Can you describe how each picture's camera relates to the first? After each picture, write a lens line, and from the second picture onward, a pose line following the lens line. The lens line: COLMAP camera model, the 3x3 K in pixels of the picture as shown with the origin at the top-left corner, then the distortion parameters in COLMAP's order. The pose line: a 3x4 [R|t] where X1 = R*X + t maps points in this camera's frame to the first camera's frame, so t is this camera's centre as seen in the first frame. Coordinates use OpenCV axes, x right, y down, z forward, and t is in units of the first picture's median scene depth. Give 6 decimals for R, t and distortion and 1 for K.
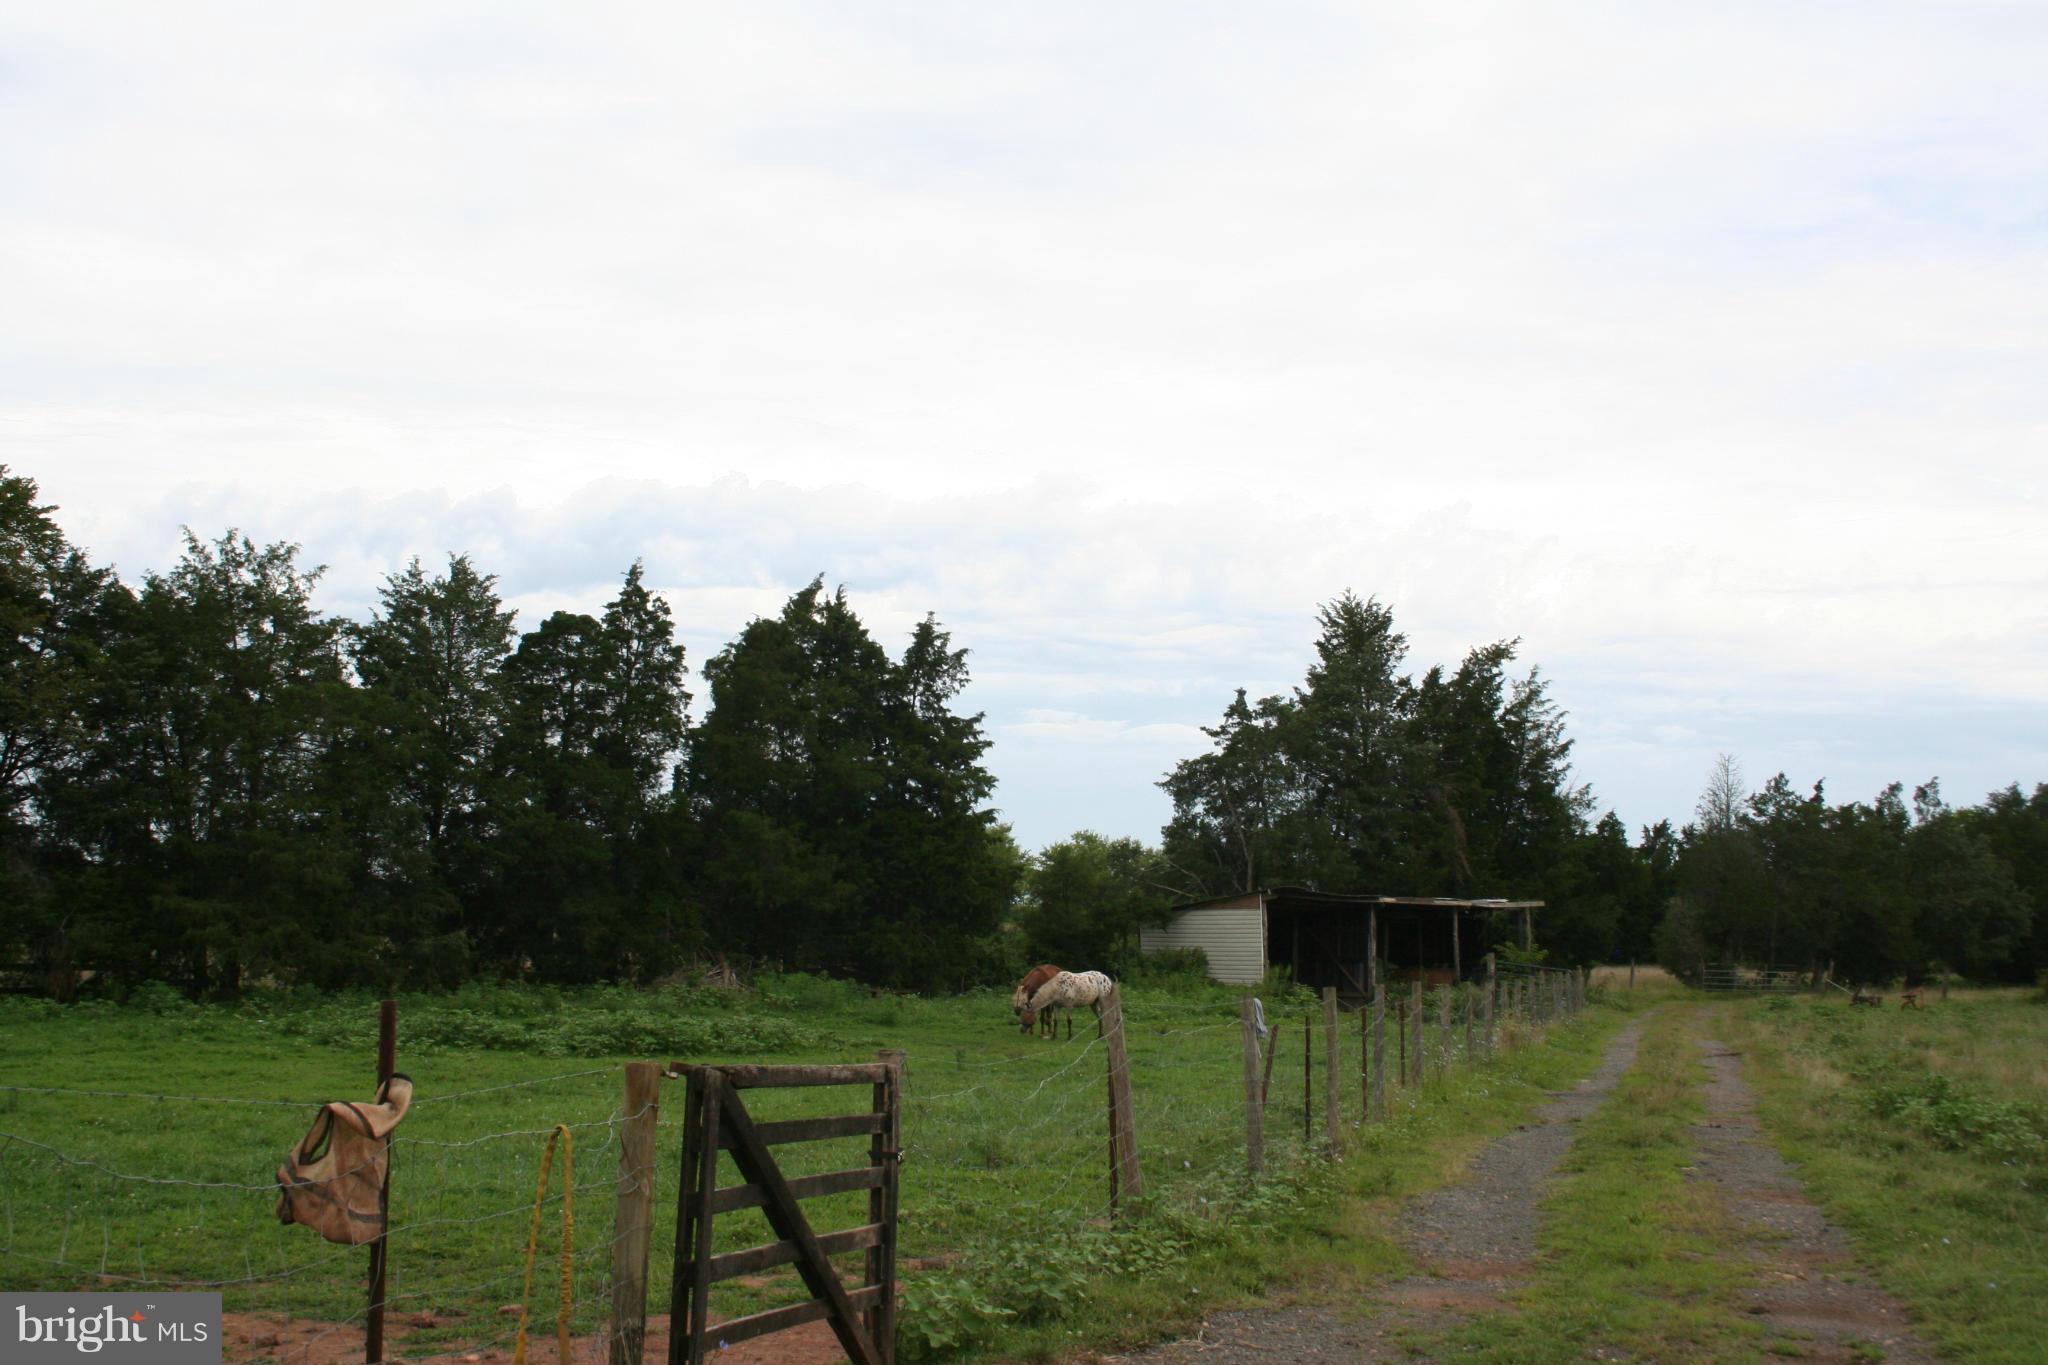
lens RADIAL K [[2206.6, 0, 1024.0], [0, 2206.6, 682.5], [0, 0, 1]] dist [-0.002472, -0.000332]
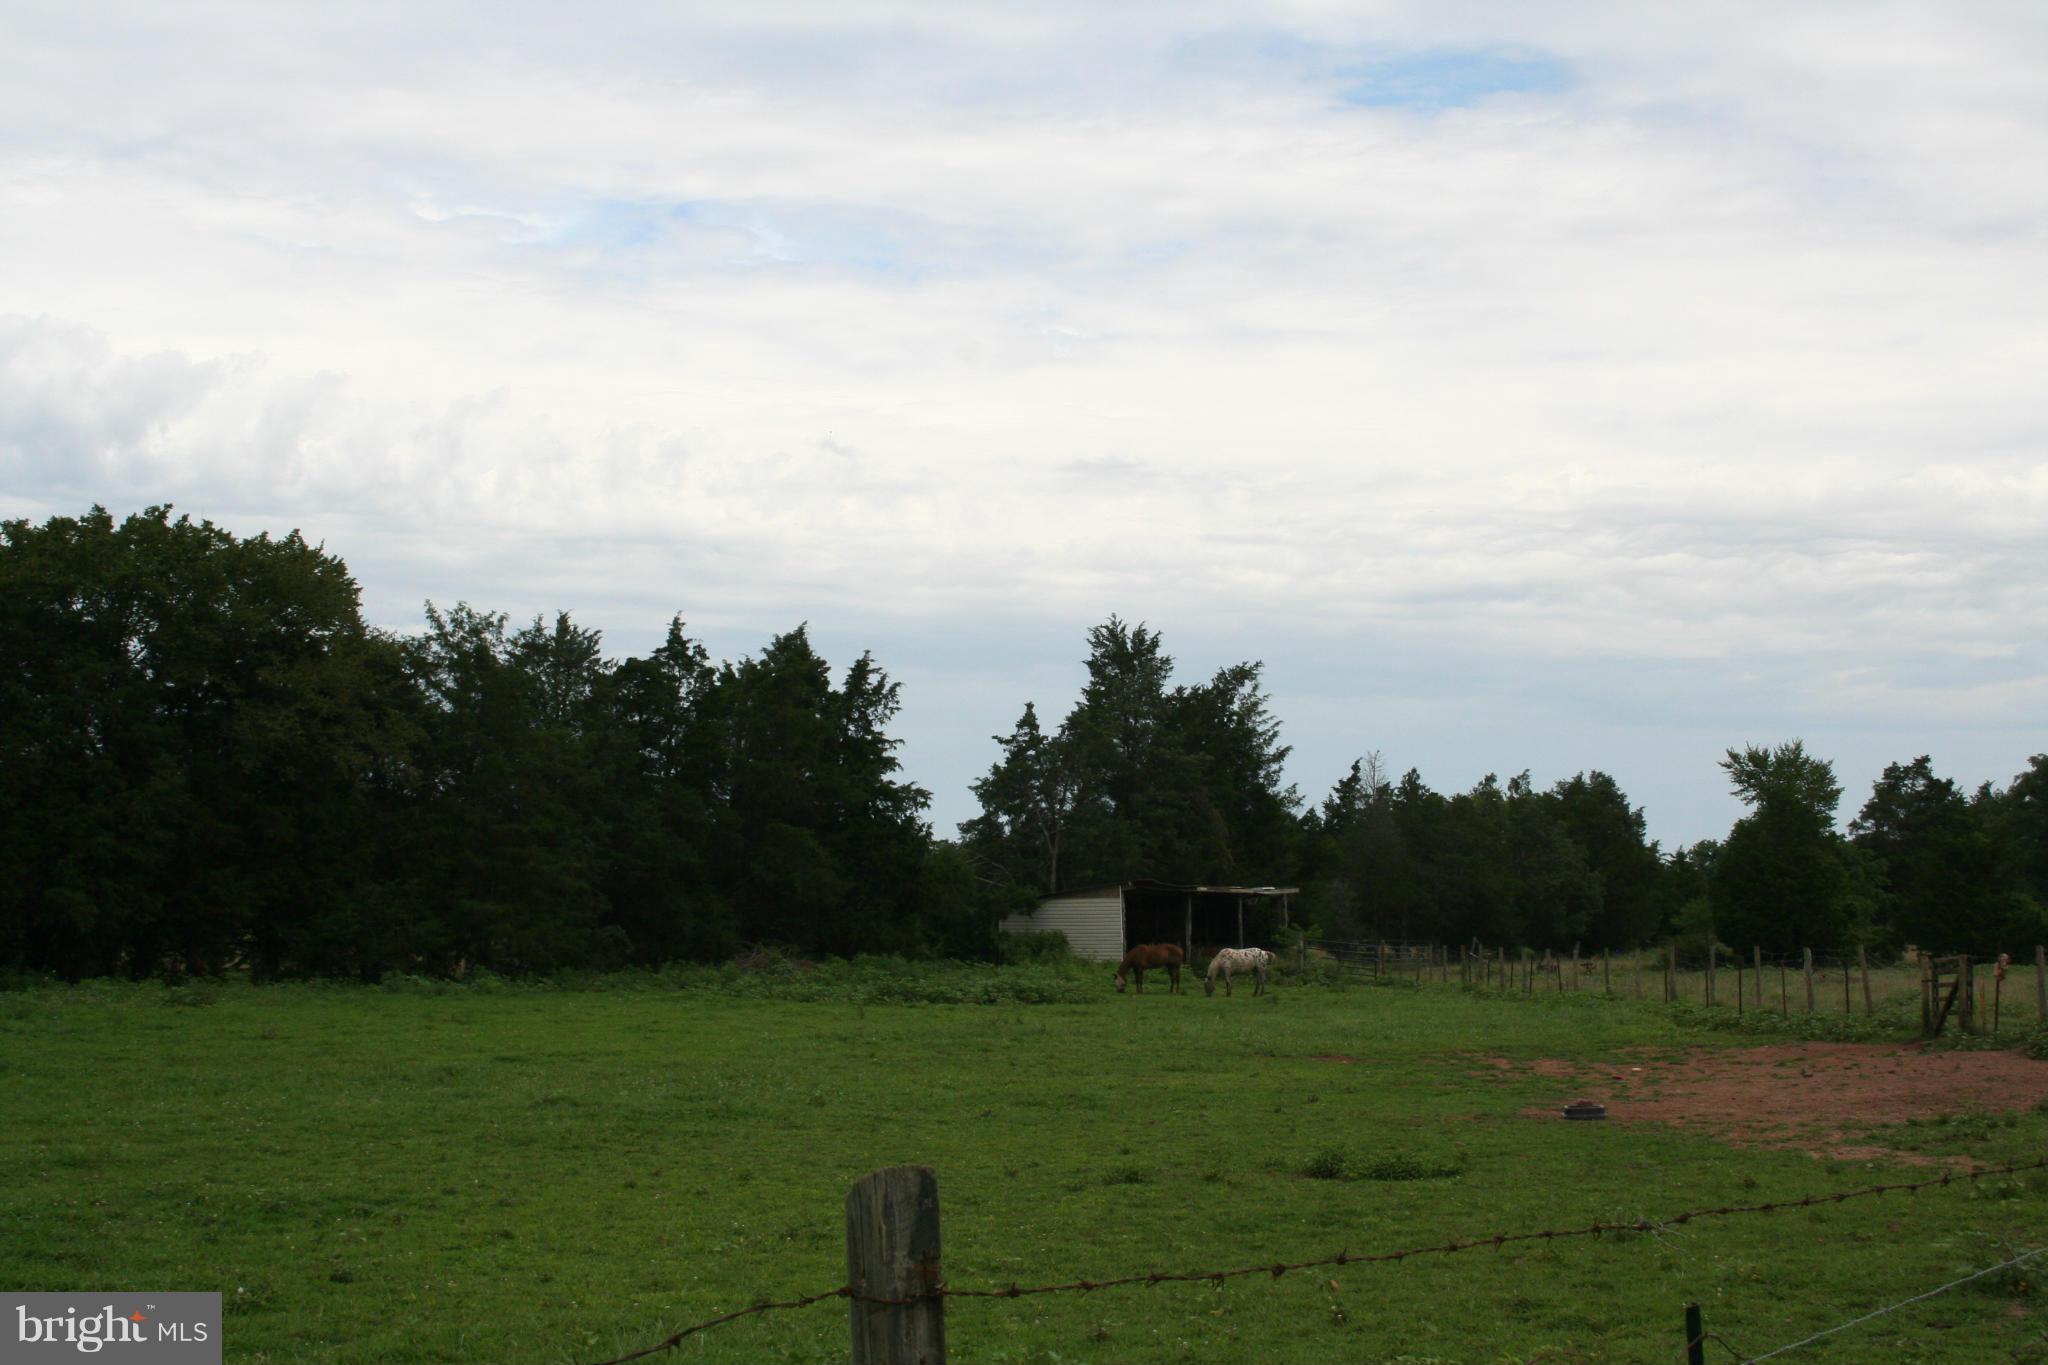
lens RADIAL K [[2206.6, 0, 1024.0], [0, 2206.6, 682.5], [0, 0, 1]] dist [-0.002472, -0.000332]
pose [[0.982933, 0.012888, 0.183511, -0.123406], [-0.014488, 0.999868, 0.007376, -0.017217], [-0.183392, -0.009909, 0.982990, -0.129098]]
